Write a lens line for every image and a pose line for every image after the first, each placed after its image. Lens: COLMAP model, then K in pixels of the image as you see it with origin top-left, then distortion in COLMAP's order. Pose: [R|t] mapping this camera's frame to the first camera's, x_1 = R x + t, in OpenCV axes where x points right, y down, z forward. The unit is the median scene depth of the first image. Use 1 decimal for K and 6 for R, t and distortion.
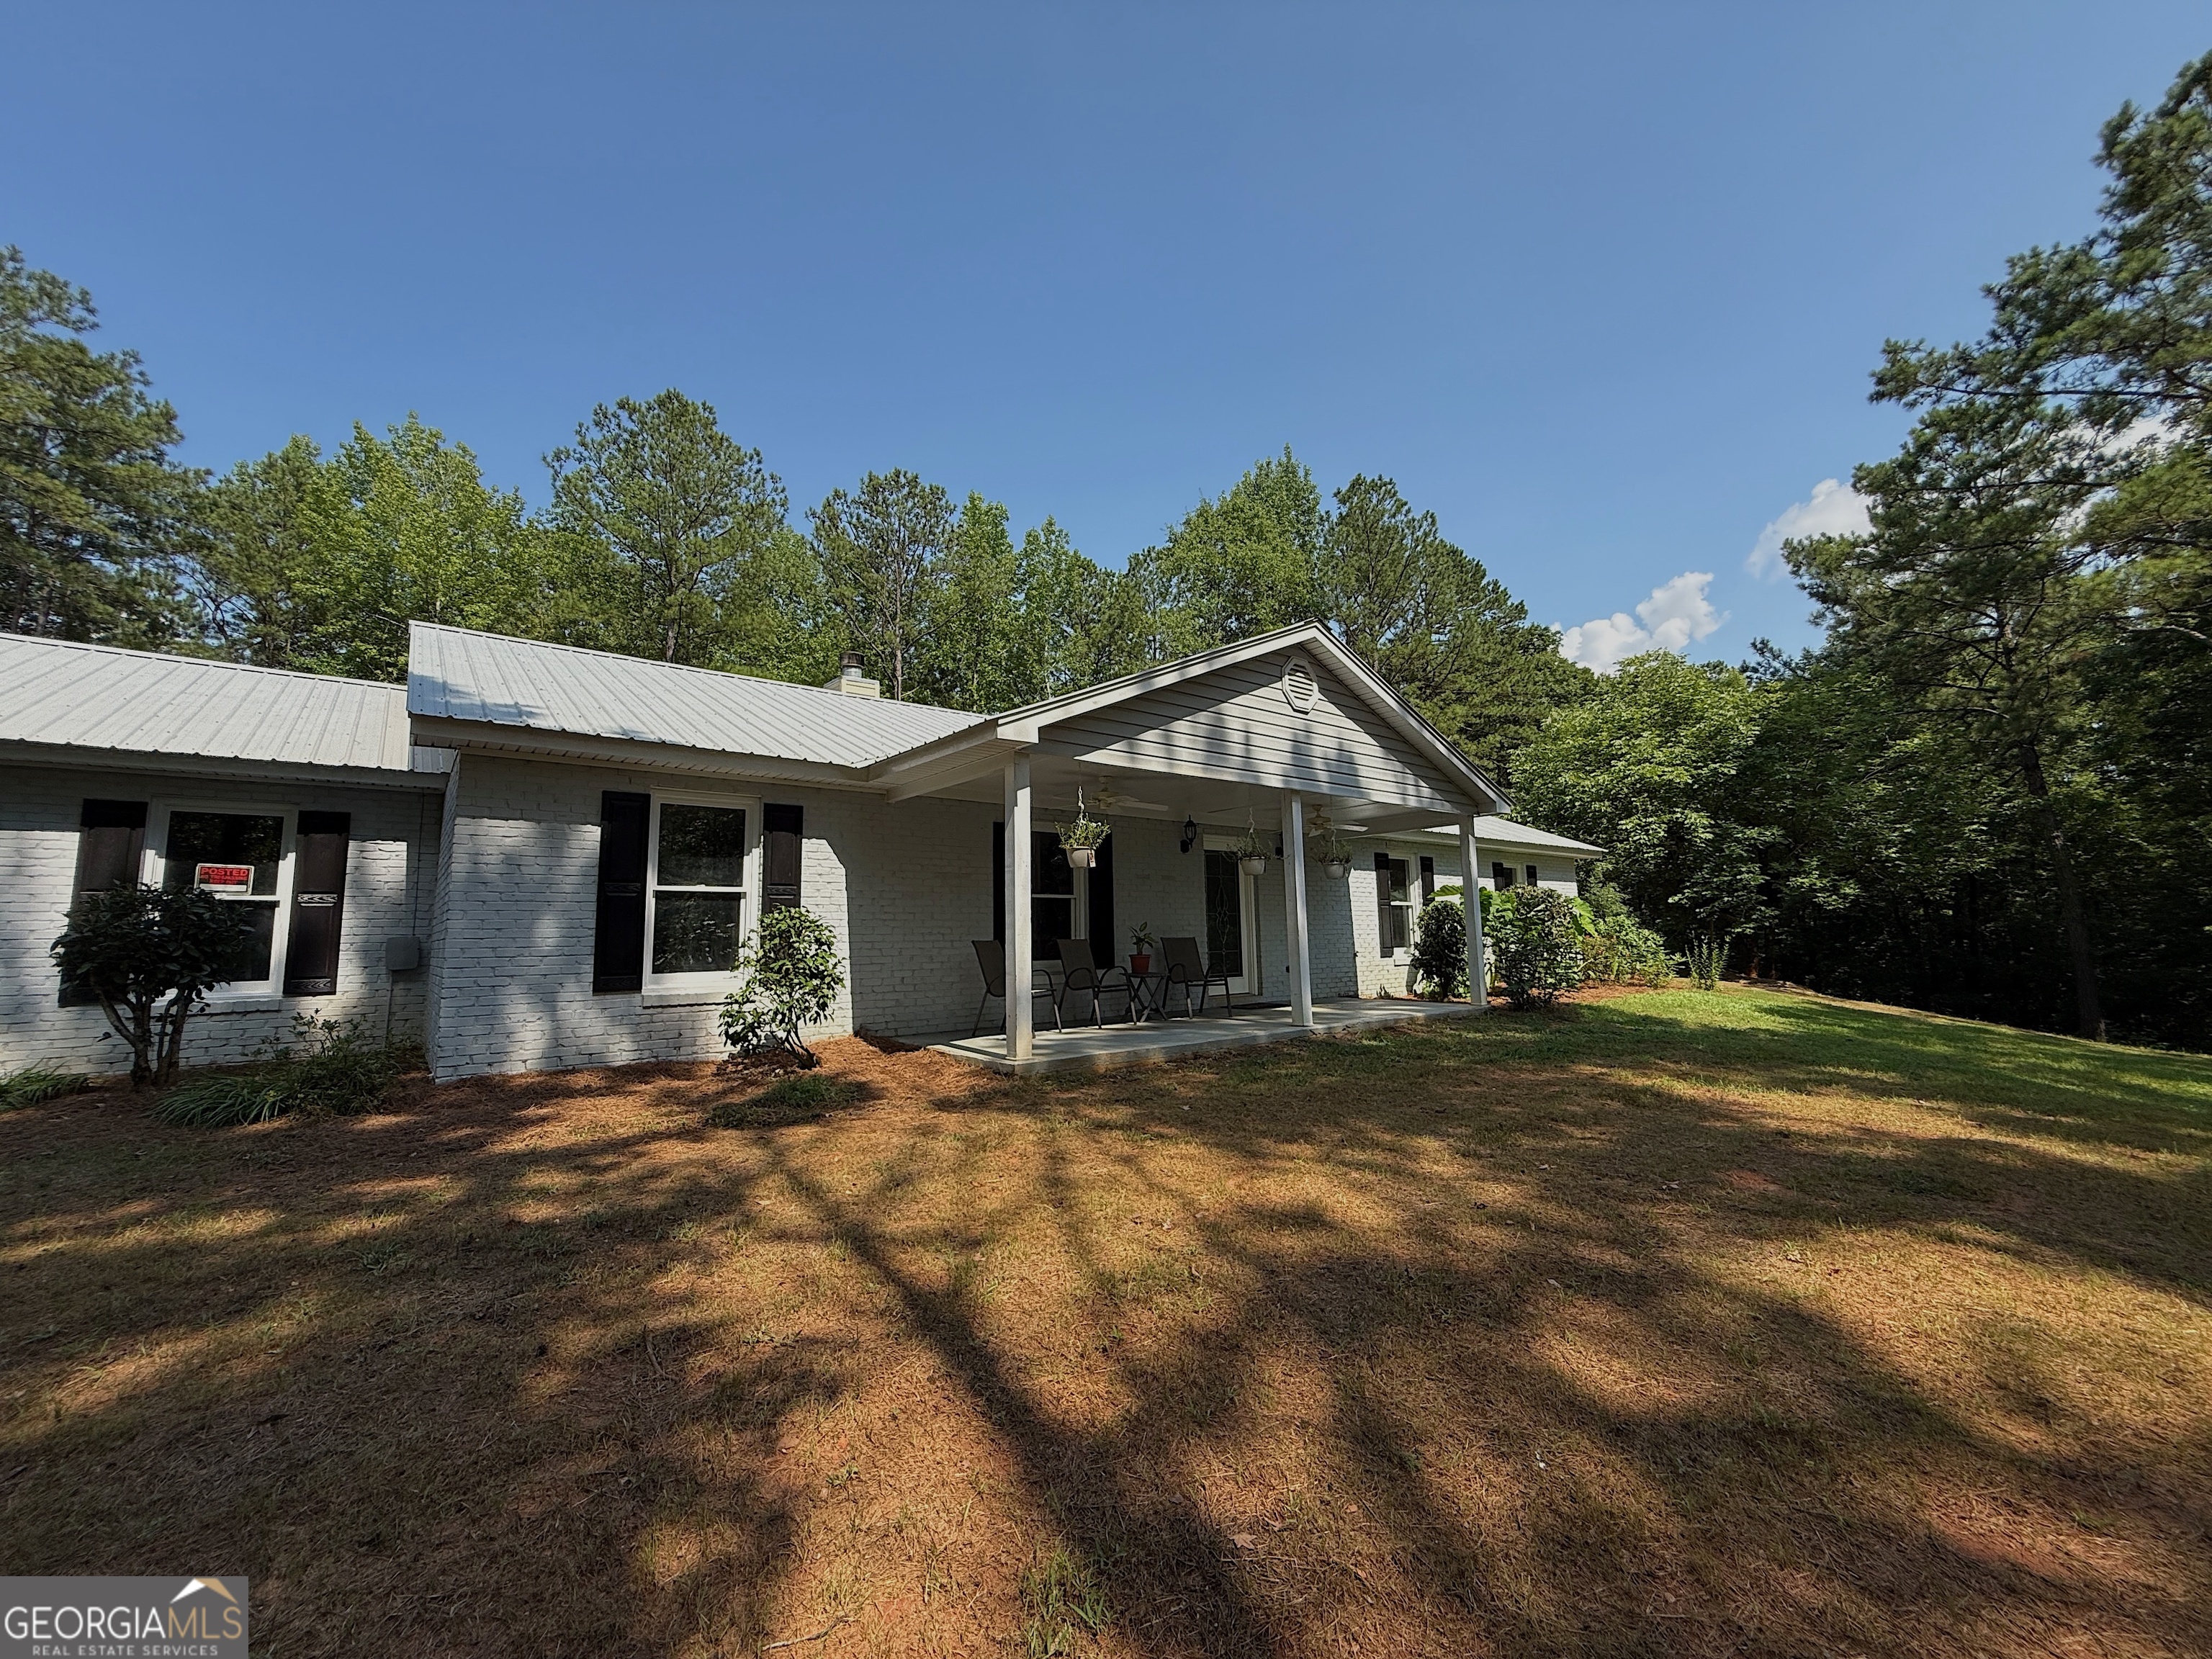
lens RADIAL K [[880.0, 0, 1098.7], [0, 880.0, 827.7], [0, 0, 1]] dist [0.000635, 0.000456]
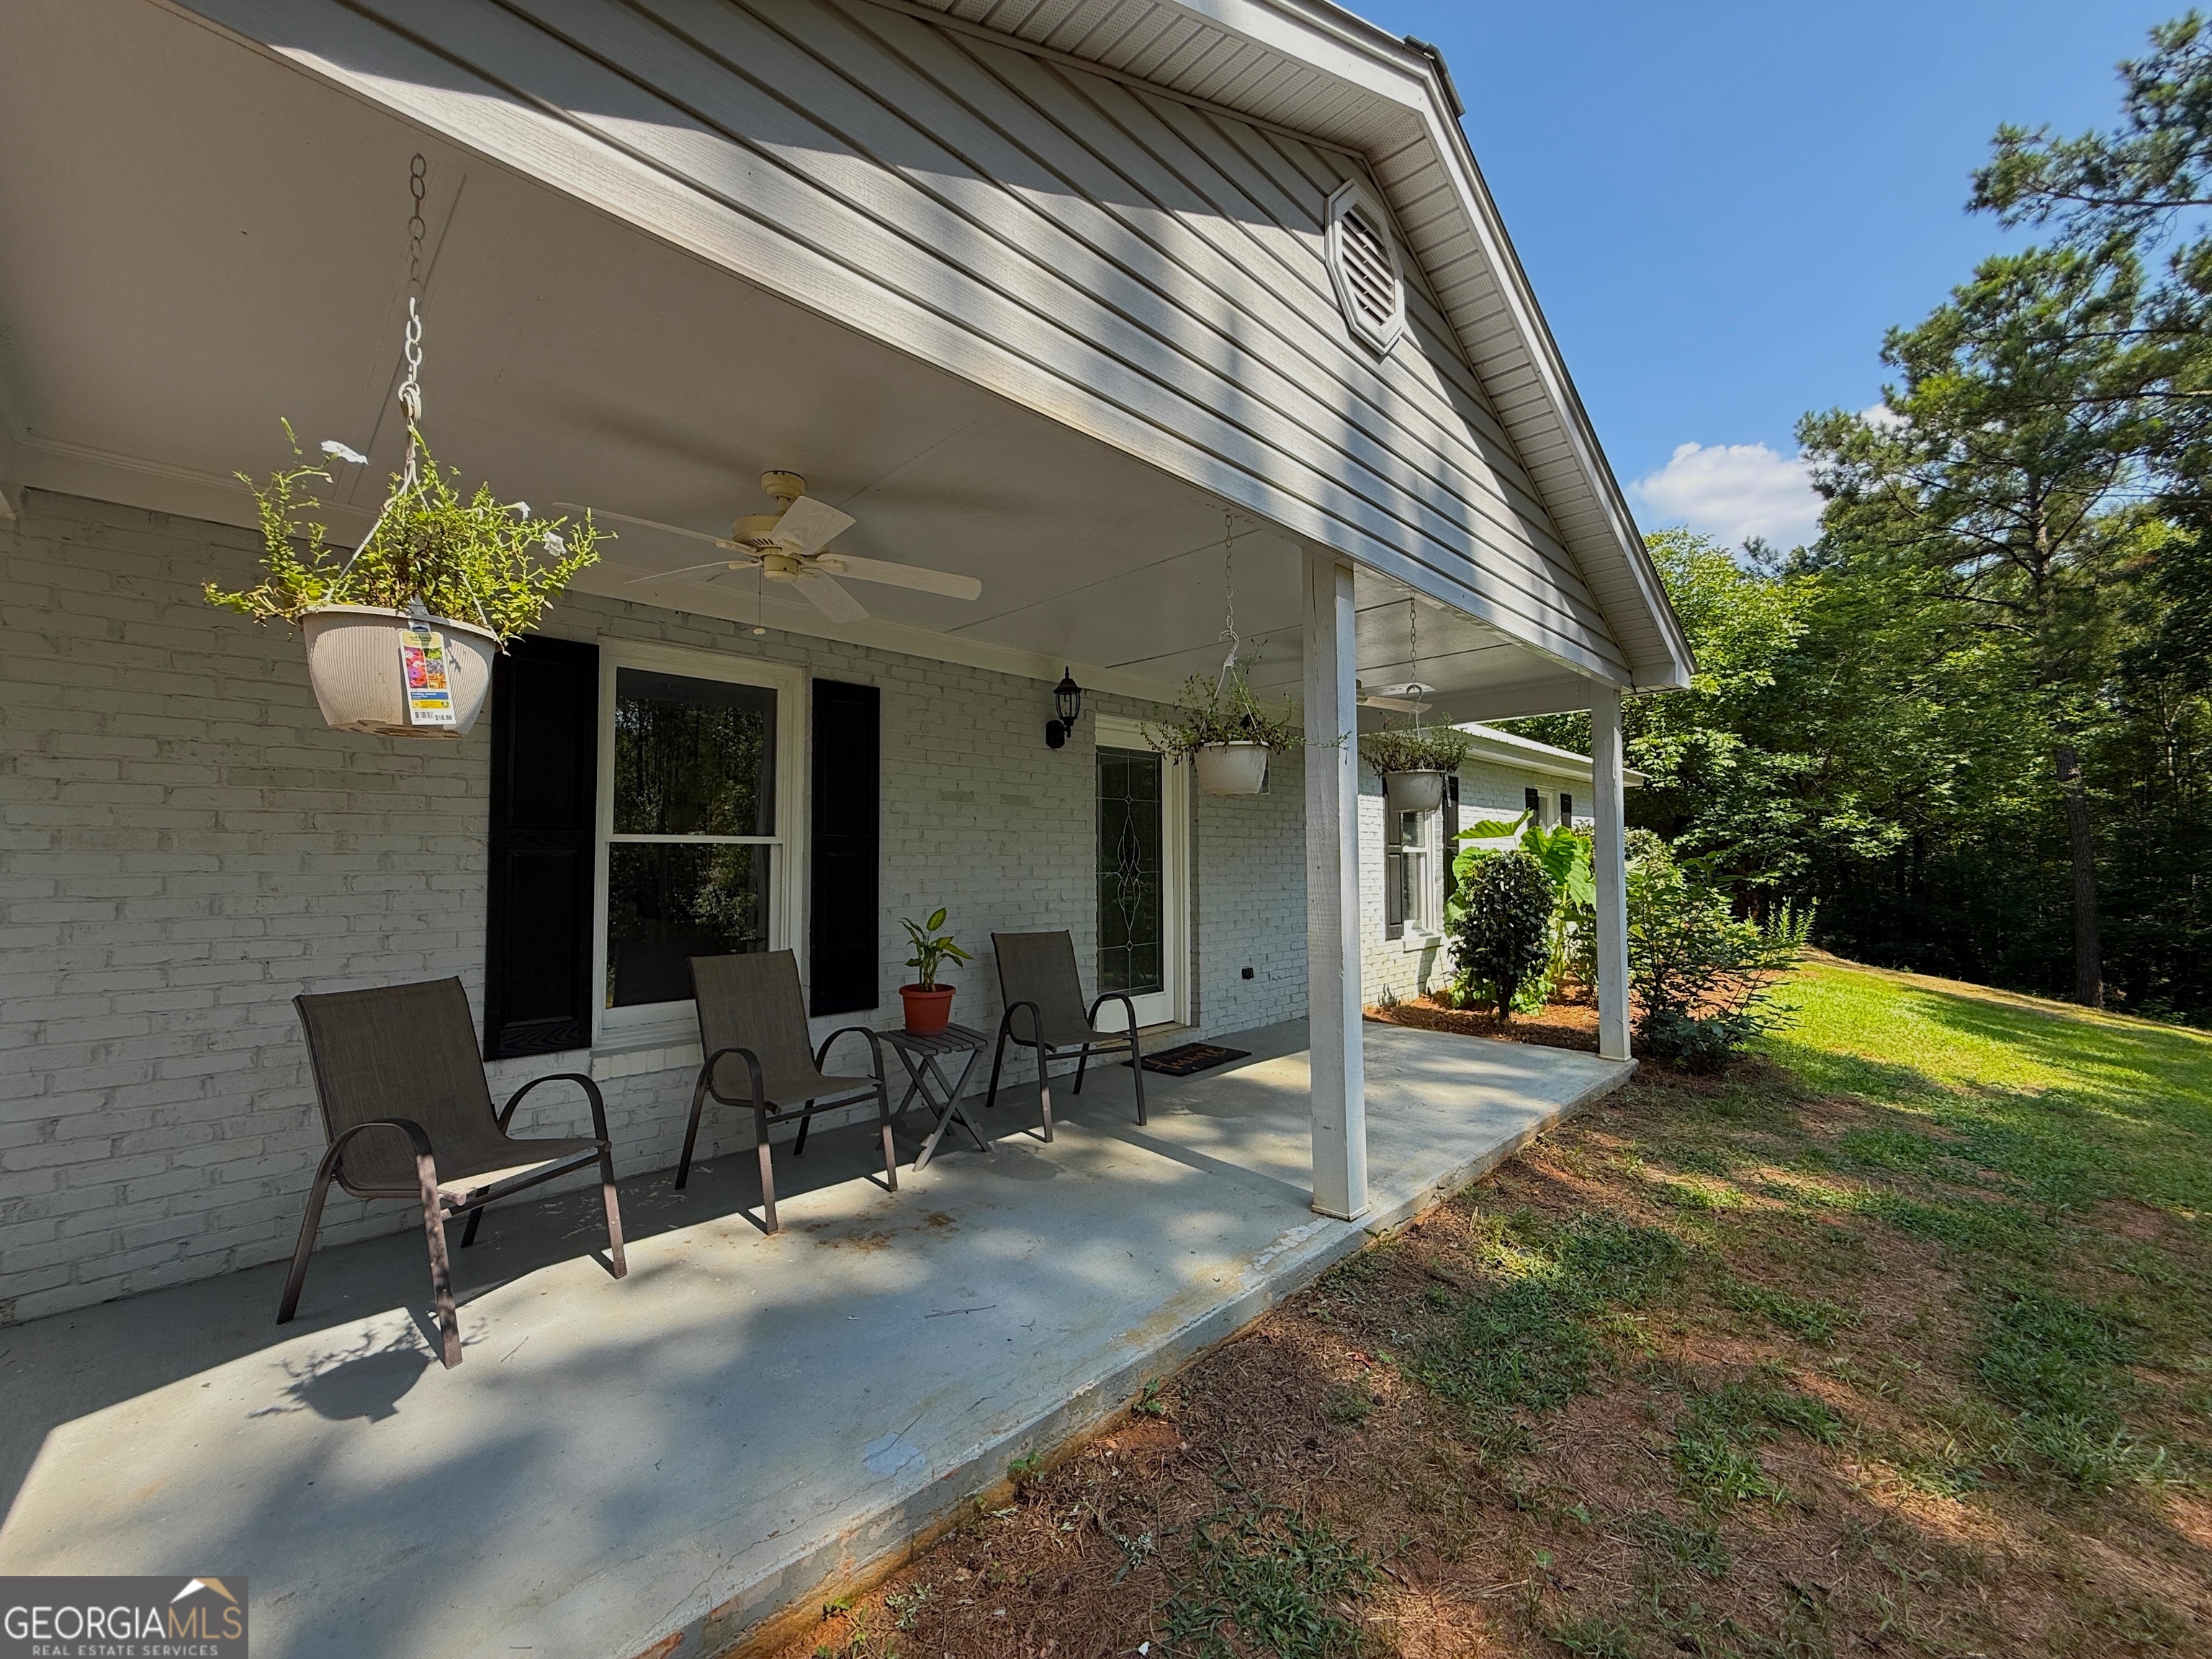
lens RADIAL K [[880.8, 0, 1100.3], [0, 880.8, 826.4], [0, 0, 1]] dist [0.000392, 0.000949]
pose [[0.993608, 0.018741, 0.111322, 0.058825], [-0.028319, 0.995971, 0.085088, 0.024706], [-0.109279, -0.087696, 0.990135, 0.439415]]
